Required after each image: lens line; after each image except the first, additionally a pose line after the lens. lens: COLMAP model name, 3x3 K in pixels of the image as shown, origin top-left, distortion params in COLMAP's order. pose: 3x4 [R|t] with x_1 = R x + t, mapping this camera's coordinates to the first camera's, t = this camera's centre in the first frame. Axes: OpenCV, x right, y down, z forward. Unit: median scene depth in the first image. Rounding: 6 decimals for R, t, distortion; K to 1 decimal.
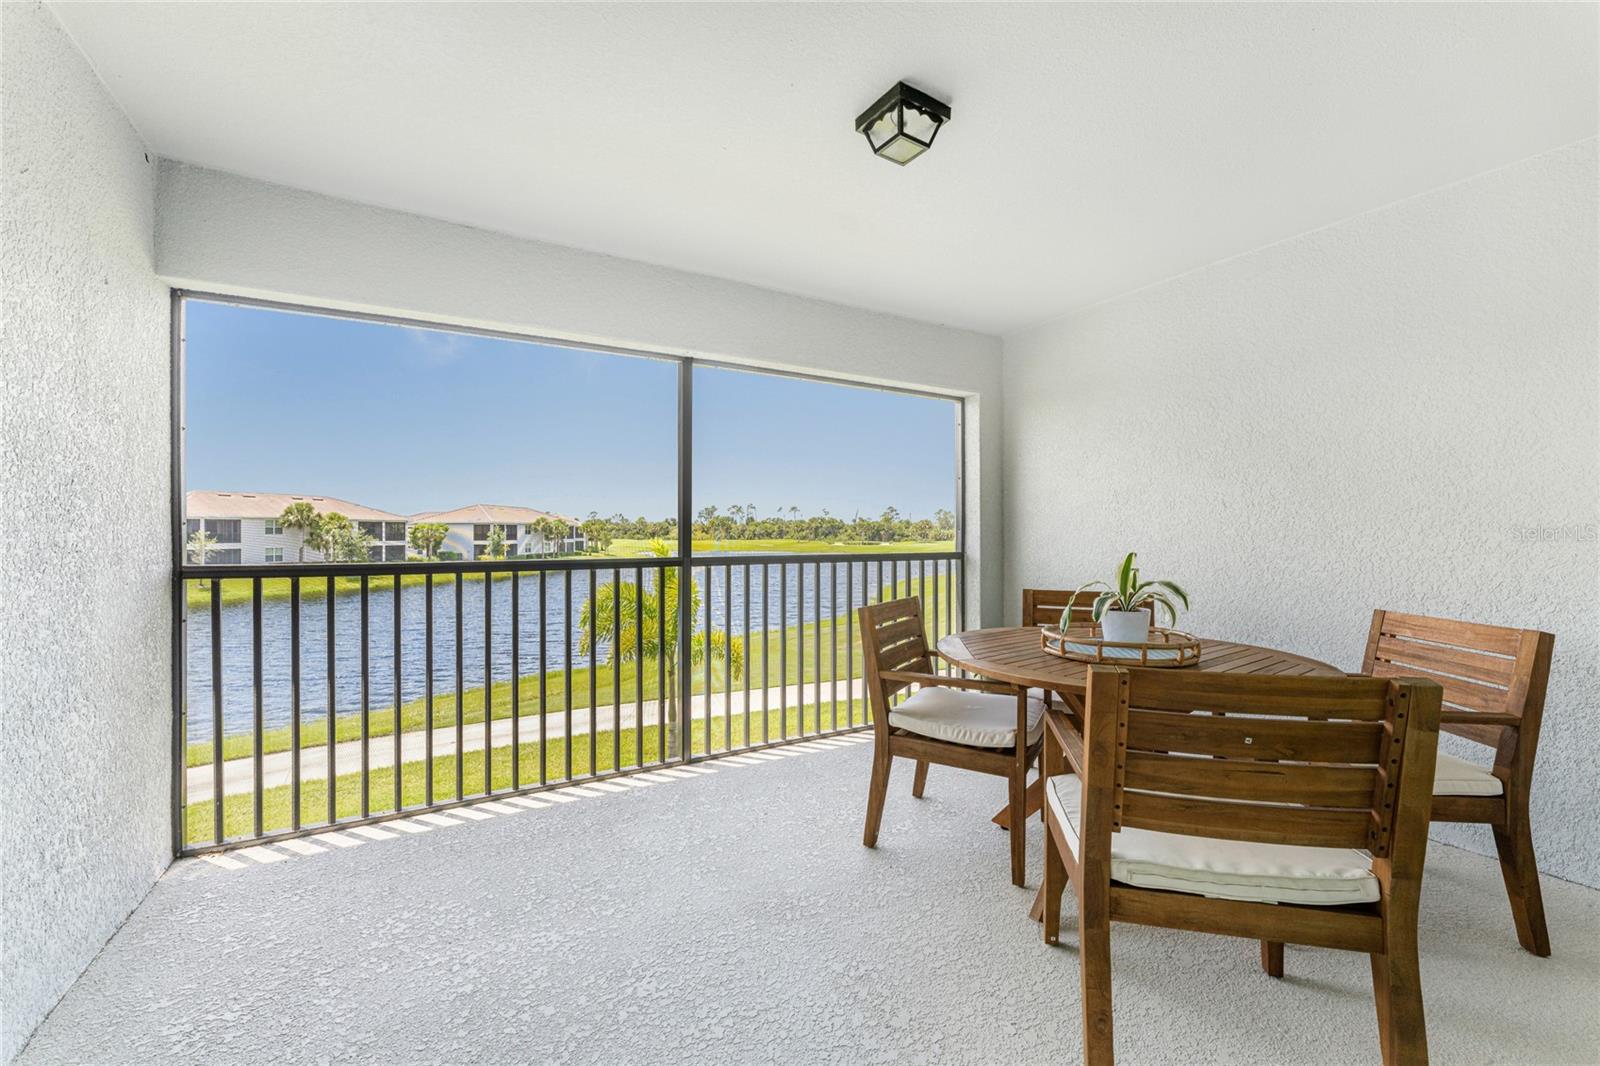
lens RADIAL K [[637.9, 0, 798.4], [0, 637.9, 538.4], [0, 0, 1]] dist [0.000957, -0.000458]
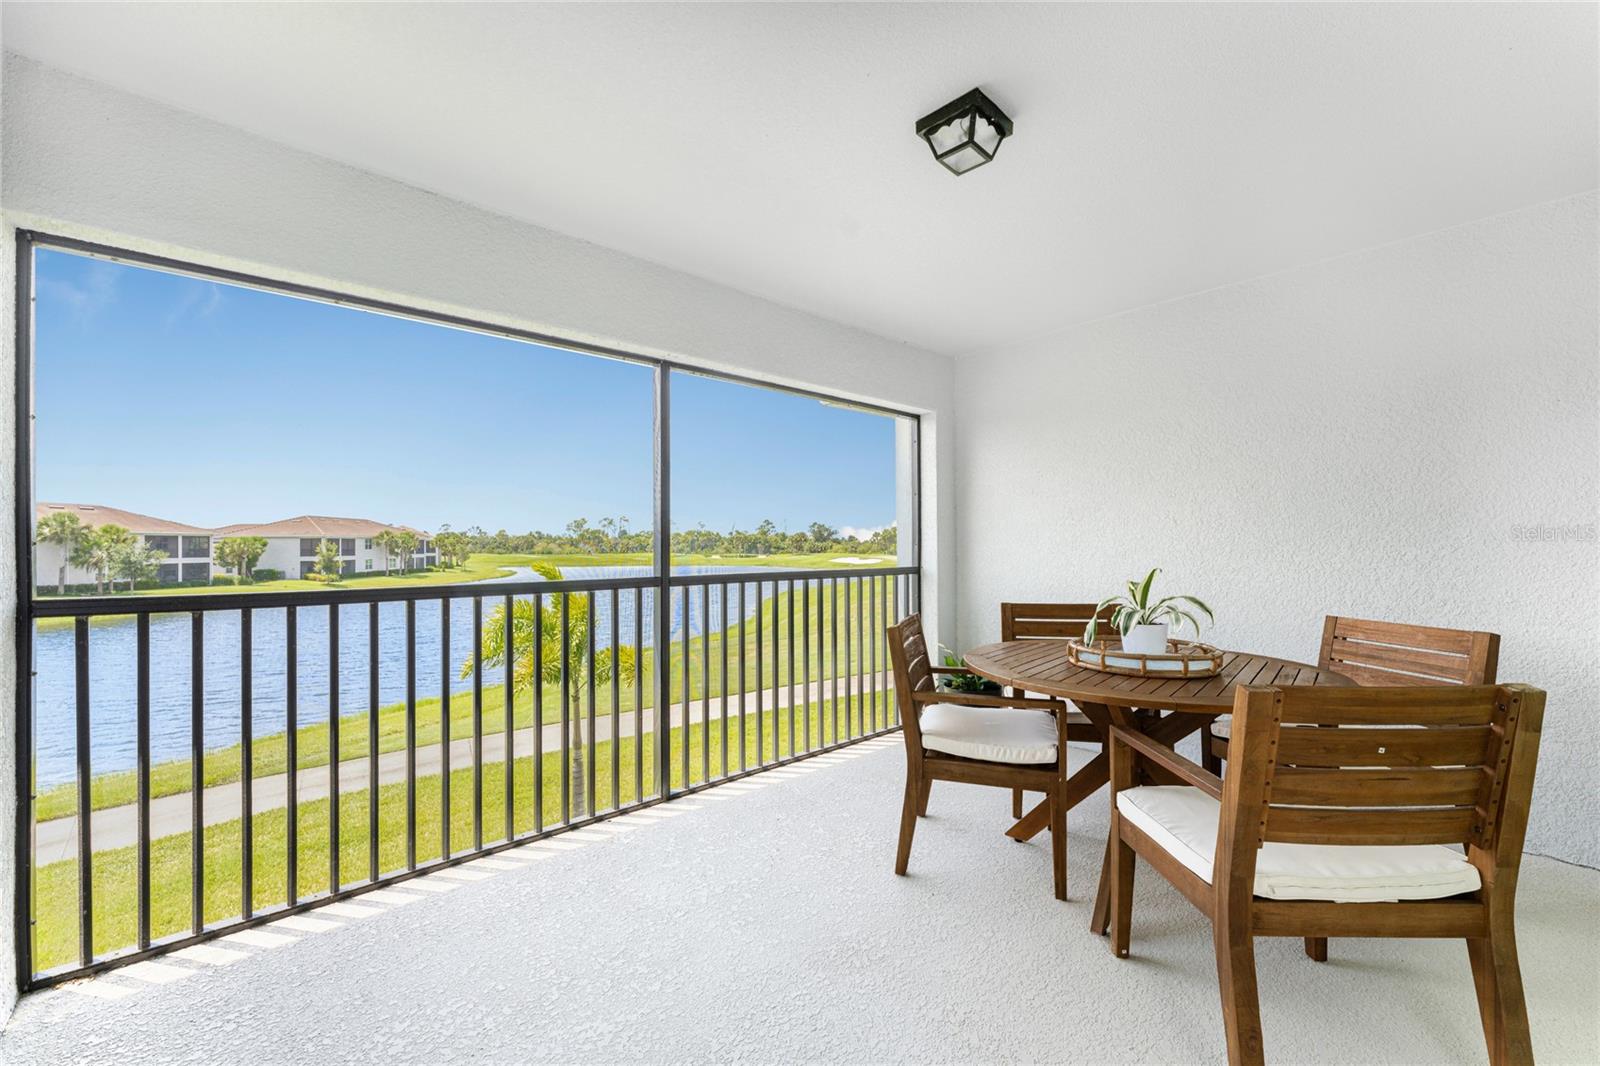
lens RADIAL K [[632.0, 0, 801.2], [0, 632.0, 547.0], [0, 0, 1]] dist [0.006285, -0.002585]
pose [[0.979074, -0.004860, 0.203444, -0.169535], [0.006166, 0.999964, -0.005789, -0.007003], [-0.203409, 0.006922, 0.979069, 0.063895]]
